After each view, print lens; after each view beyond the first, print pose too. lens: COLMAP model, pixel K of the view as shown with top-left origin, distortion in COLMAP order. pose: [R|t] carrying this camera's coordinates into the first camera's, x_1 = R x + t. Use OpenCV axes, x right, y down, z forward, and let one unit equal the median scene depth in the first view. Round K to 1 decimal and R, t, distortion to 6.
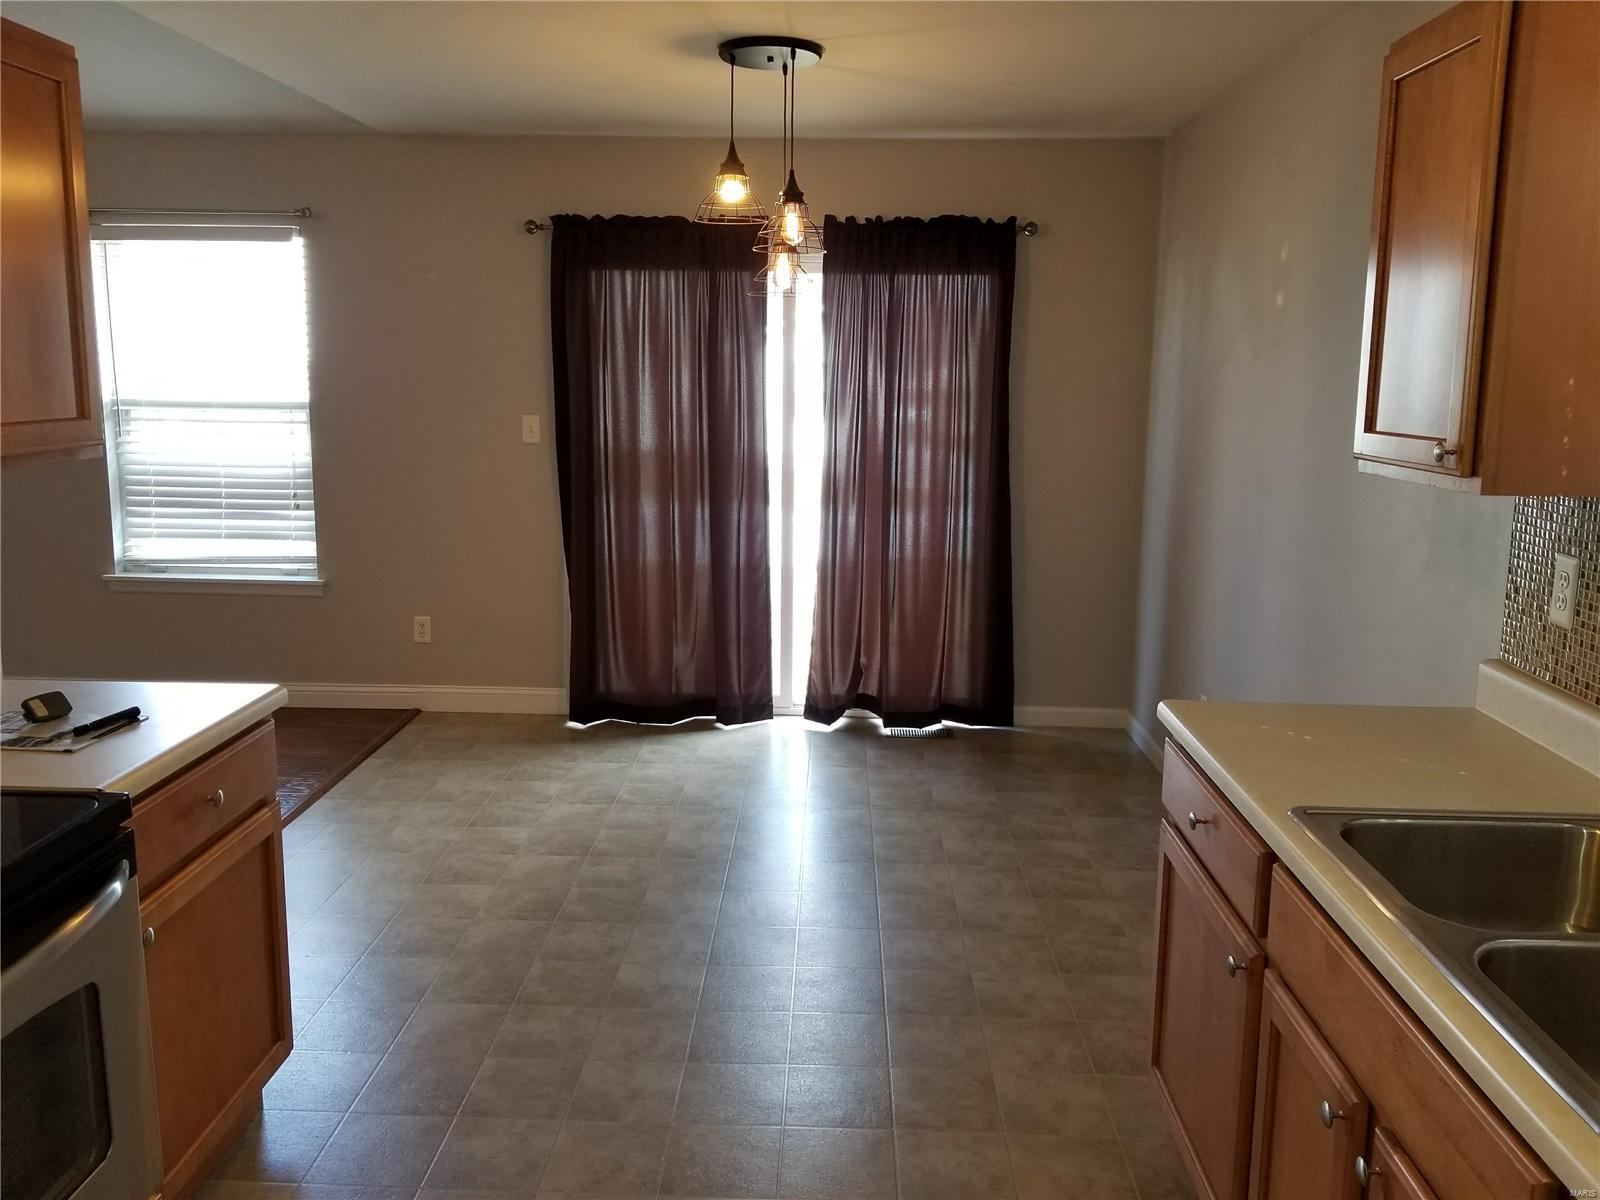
lens RADIAL K [[1251.7, 0, 803.1], [0, 1251.7, 576.3], [0, 0, 1]] dist [0.103364, -0.169078]
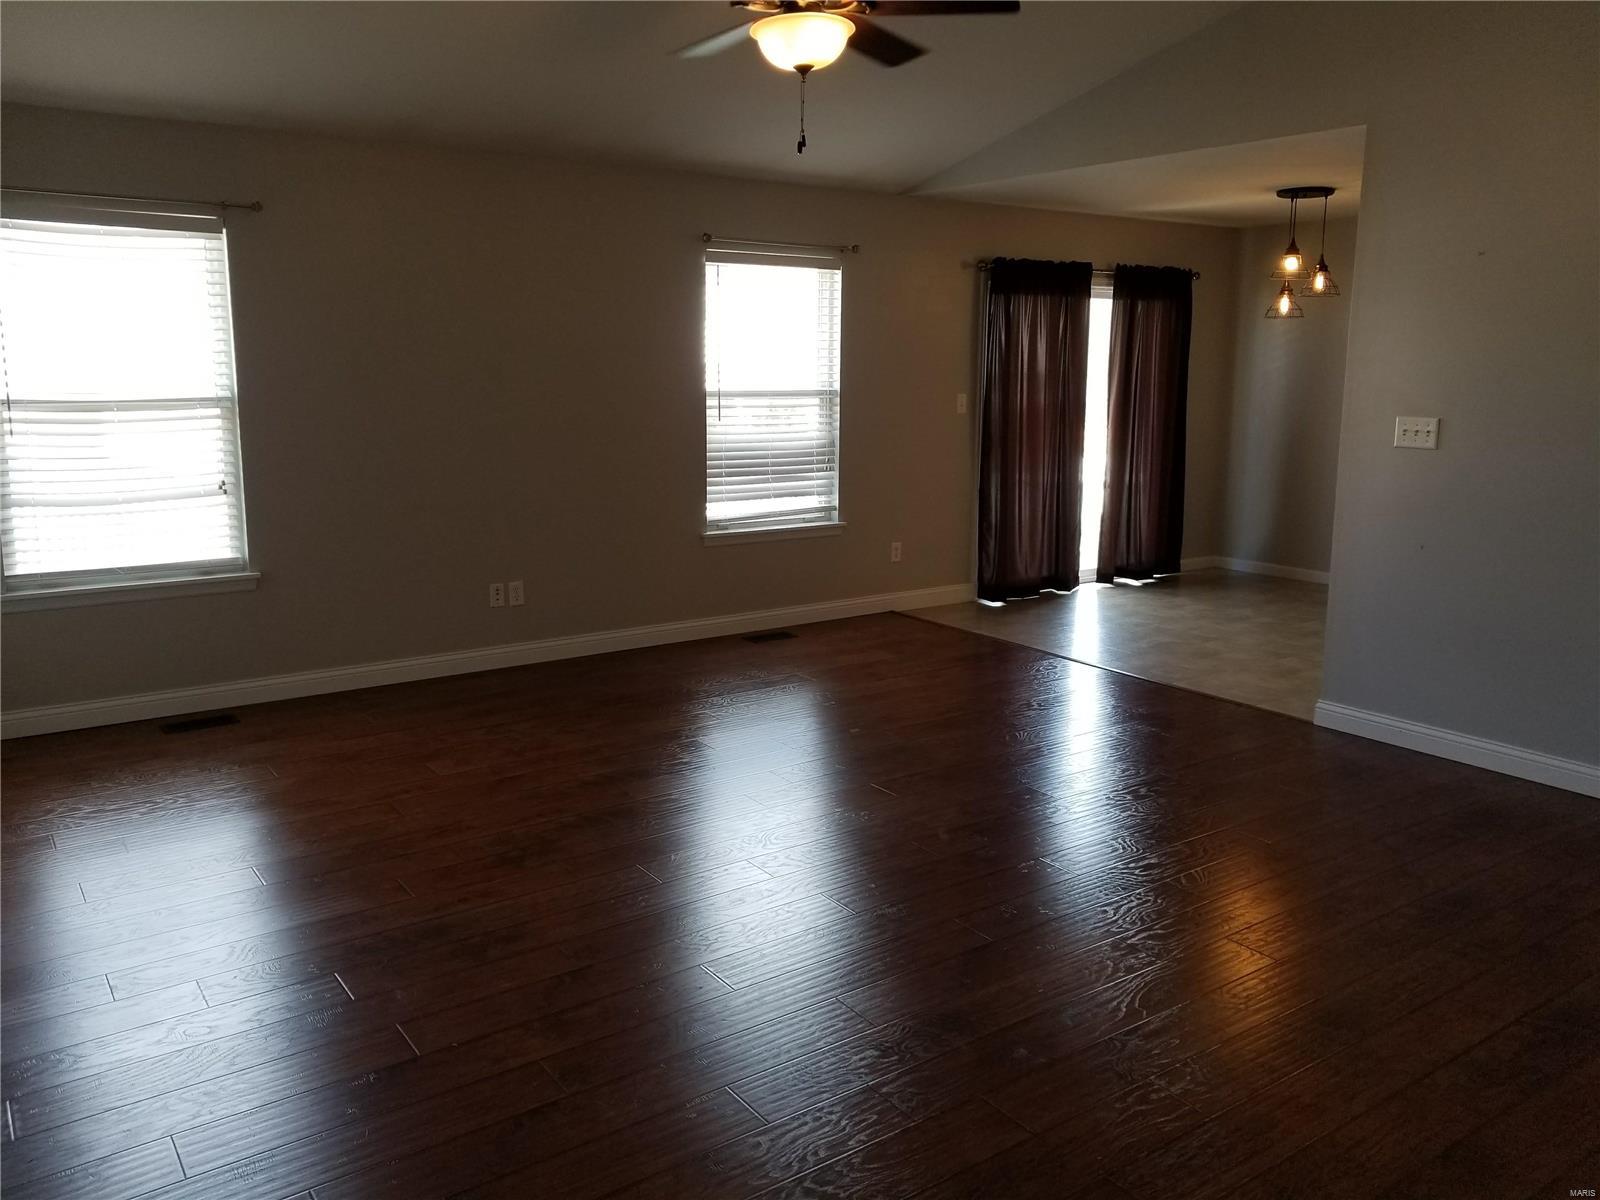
lens RADIAL K [[1210.7, 0, 793.5], [0, 1210.7, 583.2], [0, 0, 1]] dist [0.096658, -0.210478]
pose [[0.797910, -0.116488, 0.591414, -1.208338], [0.106091, 0.992972, 0.052449, -0.005961], [-0.593368, 0.020894, 0.804660, -0.003301]]
